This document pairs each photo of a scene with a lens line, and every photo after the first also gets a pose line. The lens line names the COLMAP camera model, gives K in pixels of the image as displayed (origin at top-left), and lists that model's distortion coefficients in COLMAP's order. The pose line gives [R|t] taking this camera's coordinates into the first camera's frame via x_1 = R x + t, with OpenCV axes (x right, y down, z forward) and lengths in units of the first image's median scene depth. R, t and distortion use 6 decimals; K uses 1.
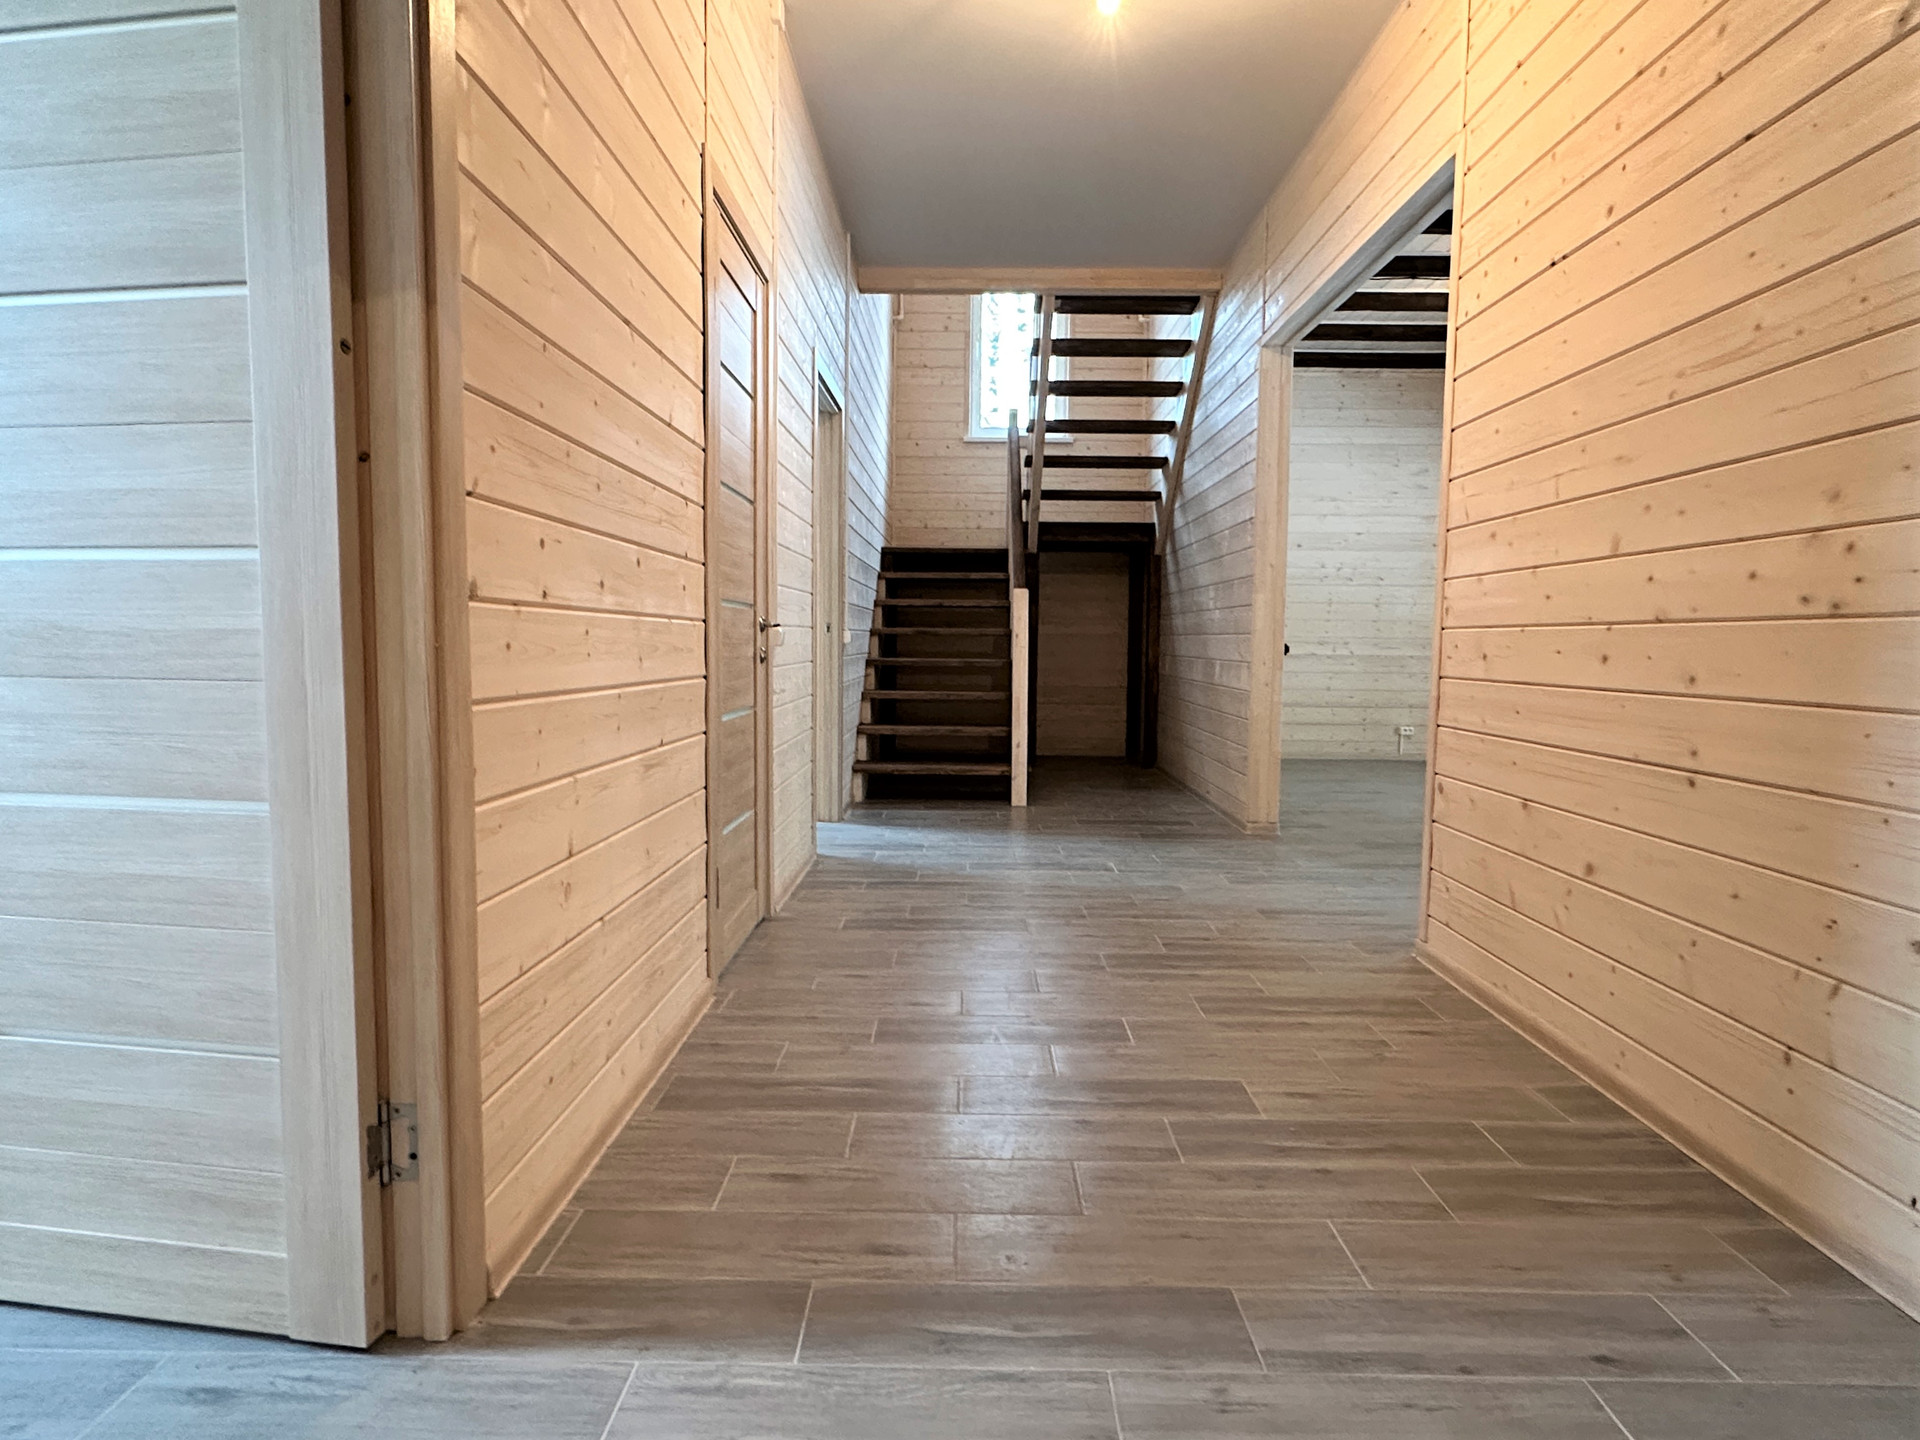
lens RADIAL K [[1072.7, 0, 955.3], [0, 1072.7, 726.1], [0, 0, 1]] dist [-0.000736, -0.001614]
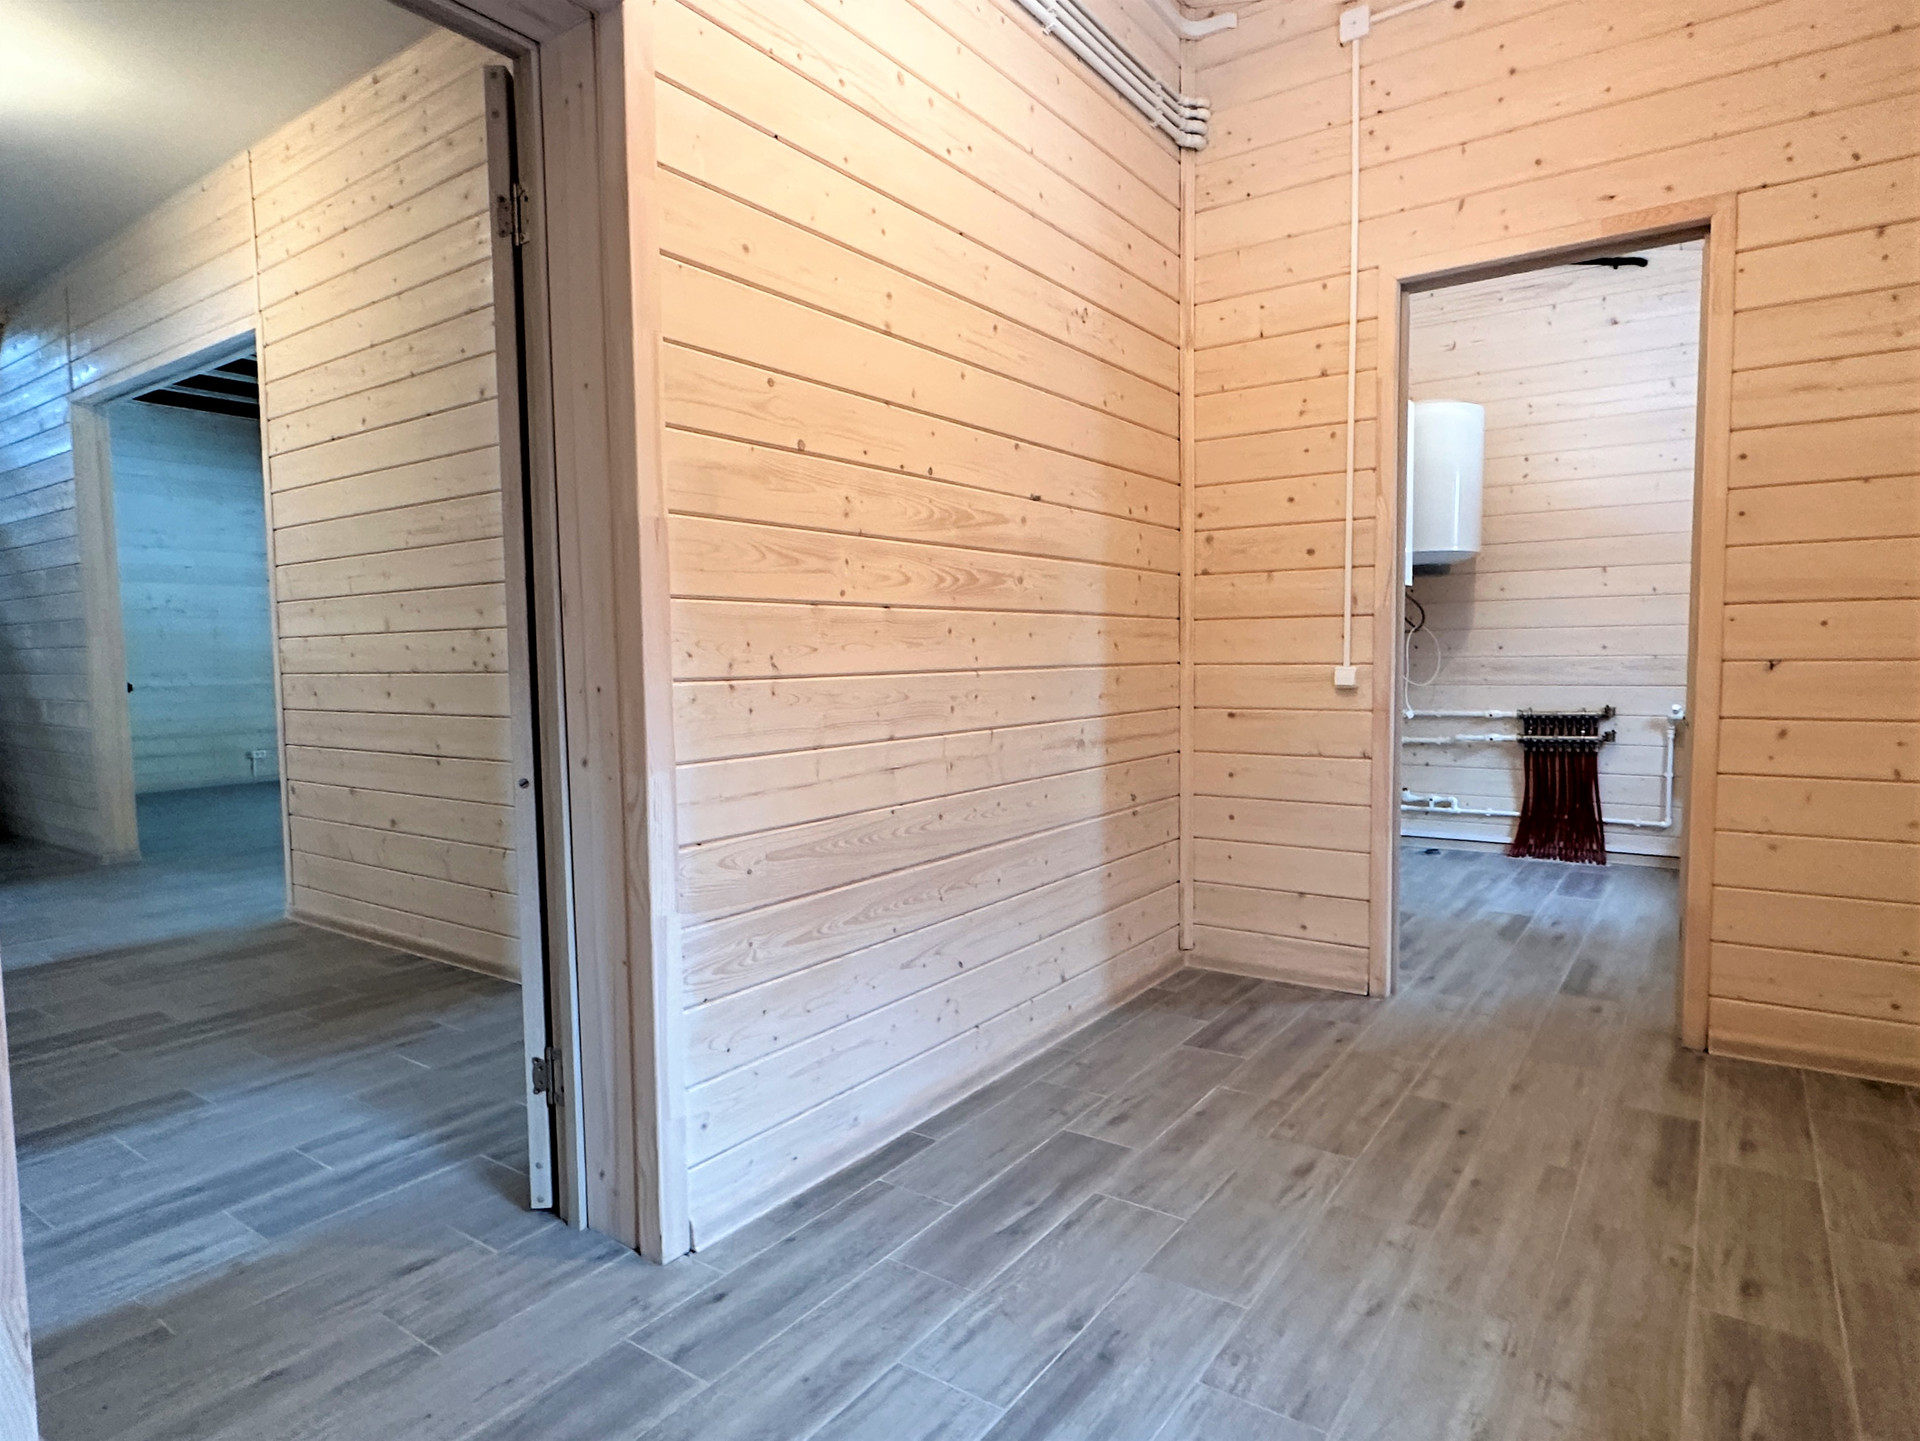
lens RADIAL K [[1101.2, 0, 958.3], [0, 1101.2, 728.9], [0, 0, 1]] dist [-0.000958, -0.000308]
pose [[0.563856, -0.075636, 0.822403, -0.158106], [0.085899, 0.995768, 0.032686, 0.005597], [-0.821394, 0.052214, 0.567966, -0.362798]]
